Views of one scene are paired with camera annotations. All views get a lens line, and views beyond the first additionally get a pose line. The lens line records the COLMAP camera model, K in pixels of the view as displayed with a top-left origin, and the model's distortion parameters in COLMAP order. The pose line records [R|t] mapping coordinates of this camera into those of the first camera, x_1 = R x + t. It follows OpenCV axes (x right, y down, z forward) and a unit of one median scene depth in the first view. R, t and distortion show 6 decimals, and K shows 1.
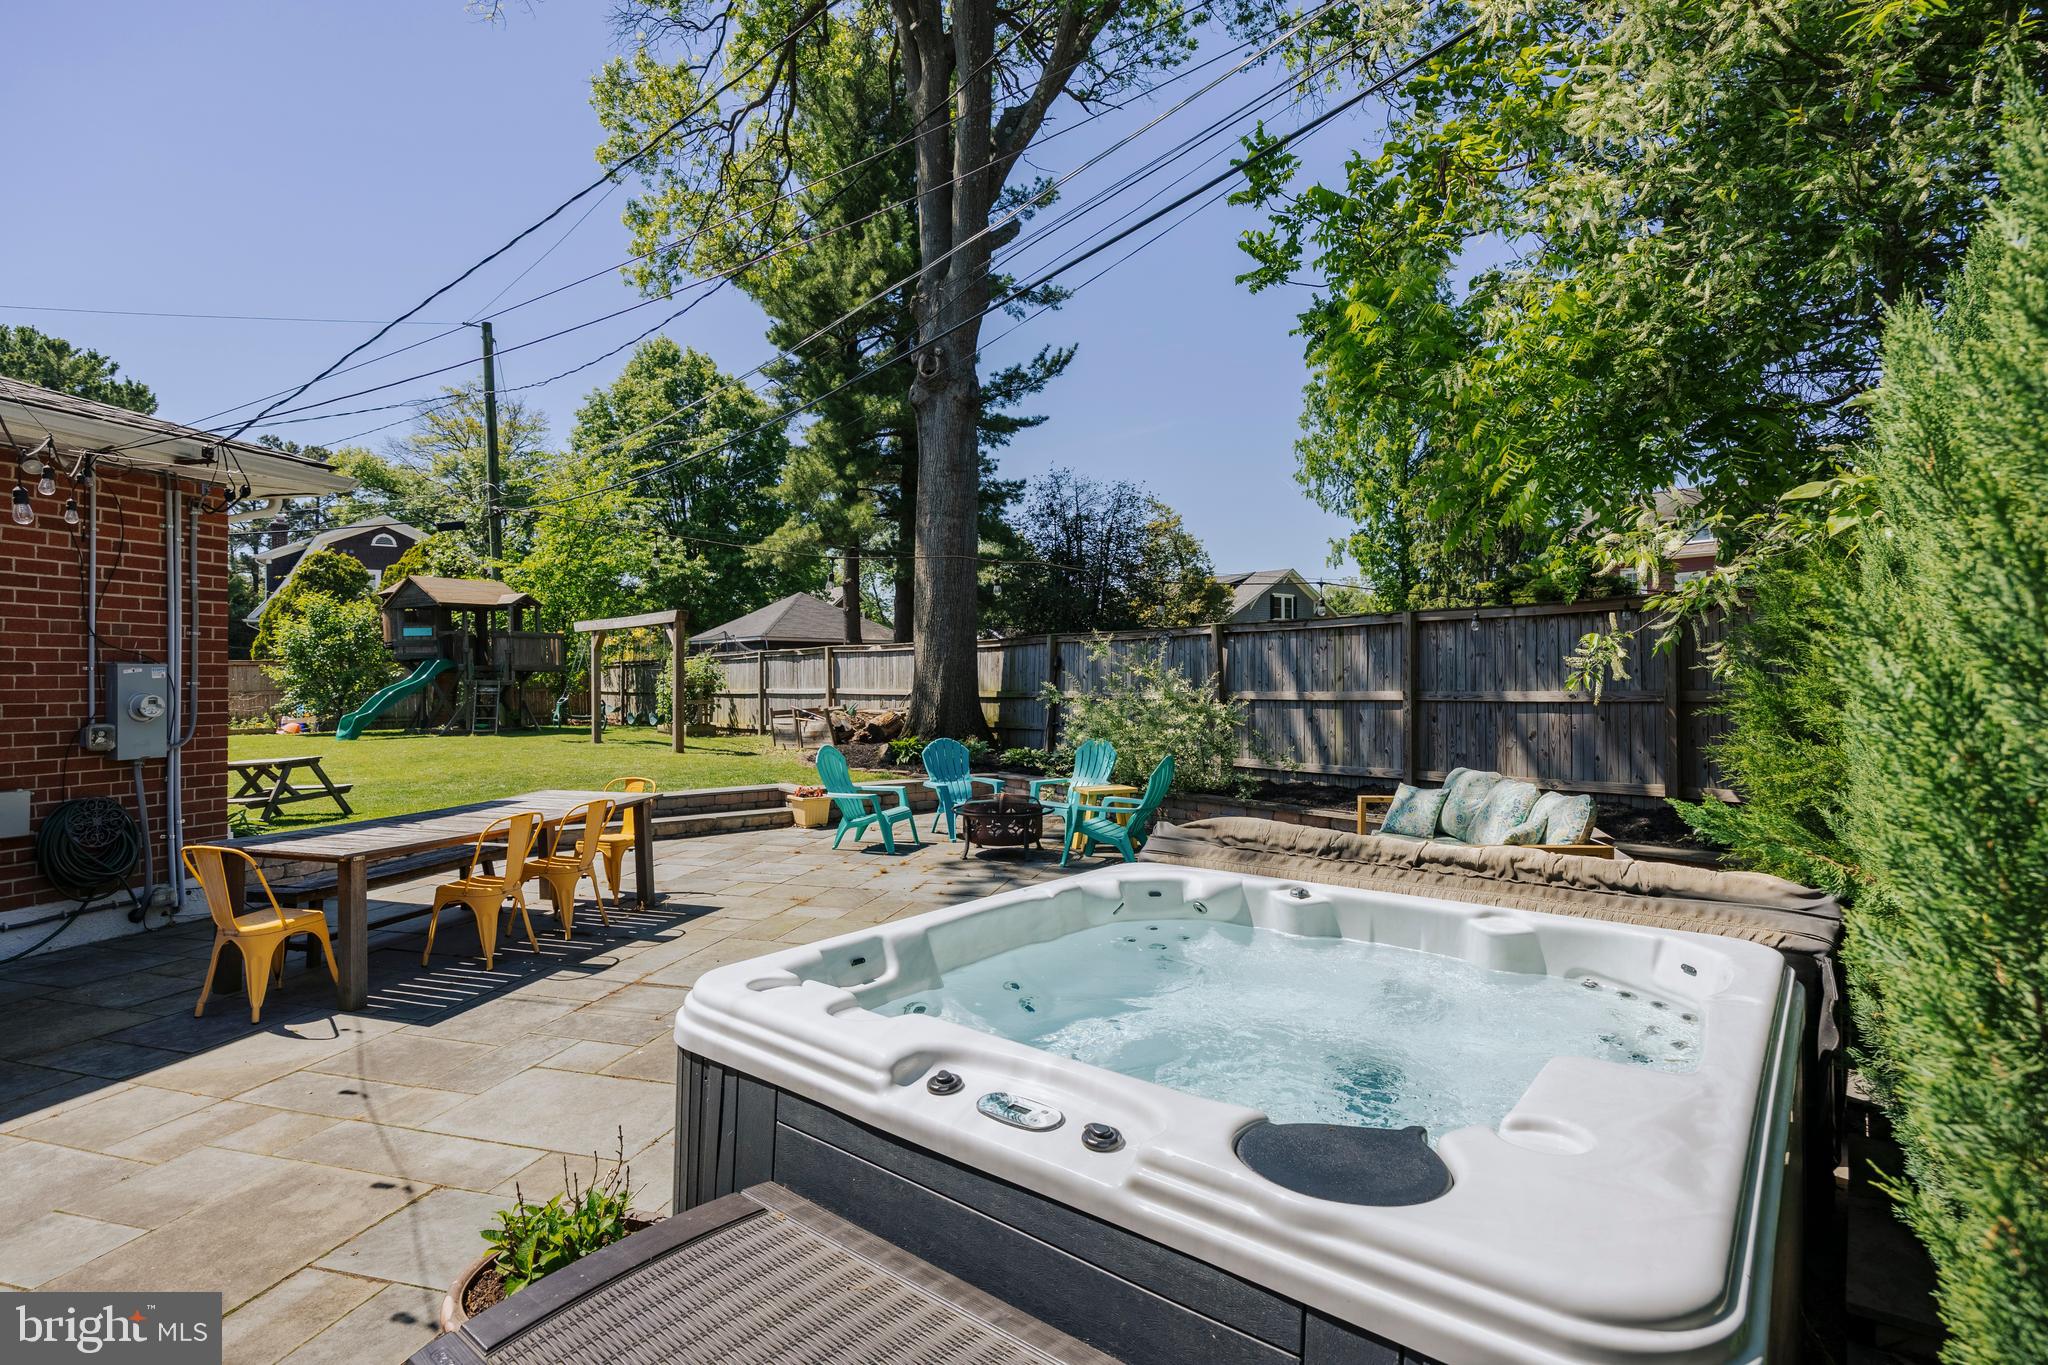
lens RADIAL K [[992.3, 0, 1001.8], [0, 992.3, 679.5], [0, 0, 1]] dist [0.001403, -0.007256]
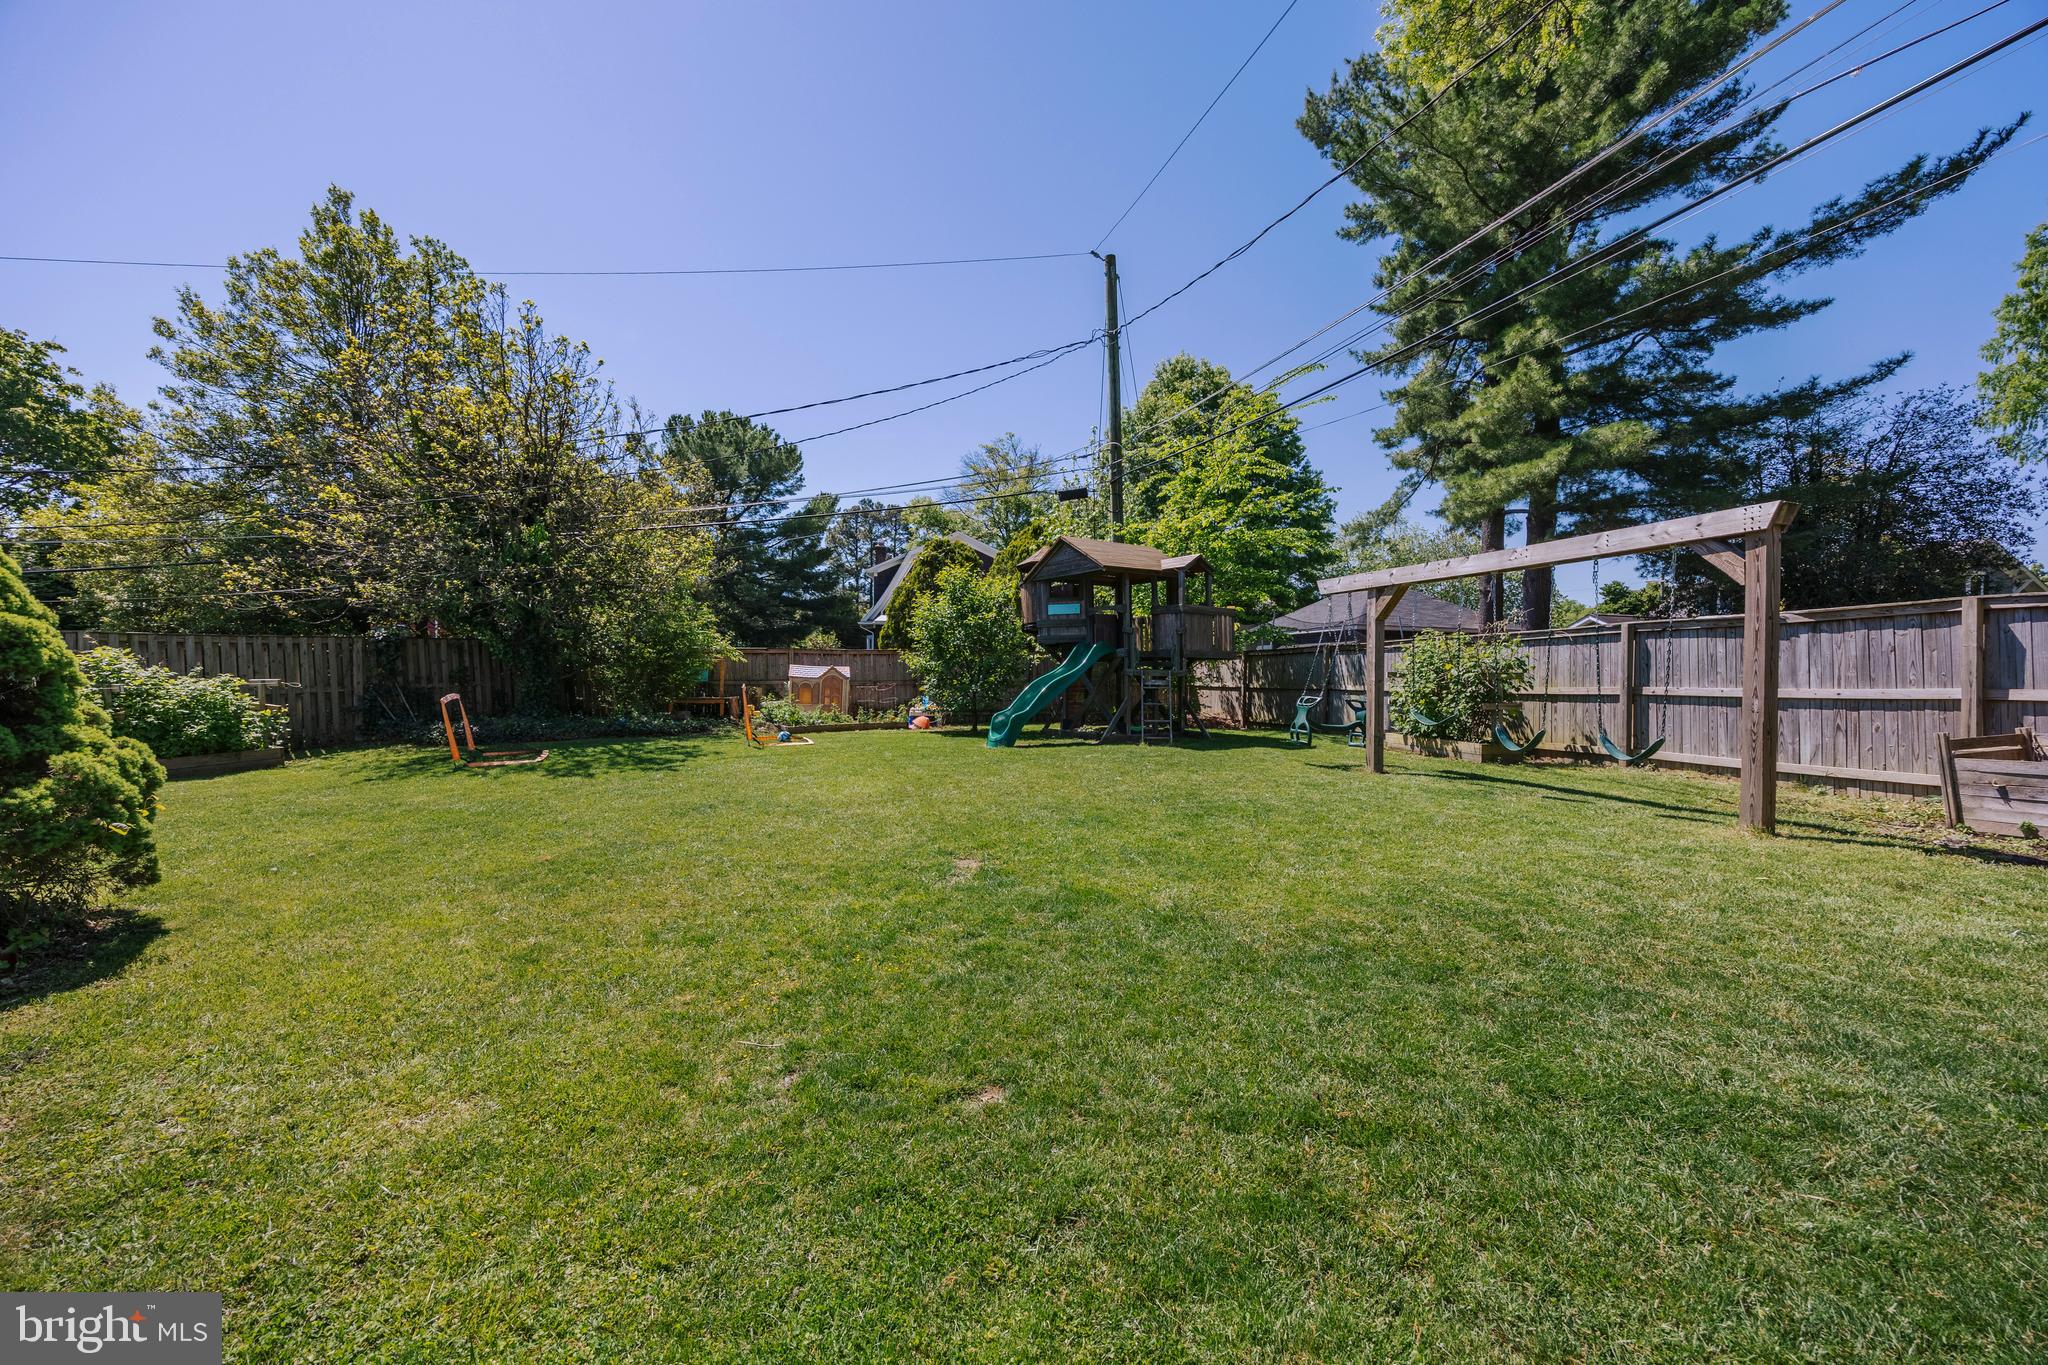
lens RADIAL K [[790.7, 0, 1015.2], [0, 790.7, 679.2], [0, 0, 1]] dist [0.000291, -0.000077]
pose [[0.904476, 0.012111, -0.426352, -0.310527], [-0.011447, 0.999926, 0.004121, 0.005710], [0.426371, 0.001153, 0.904548, 0.358583]]
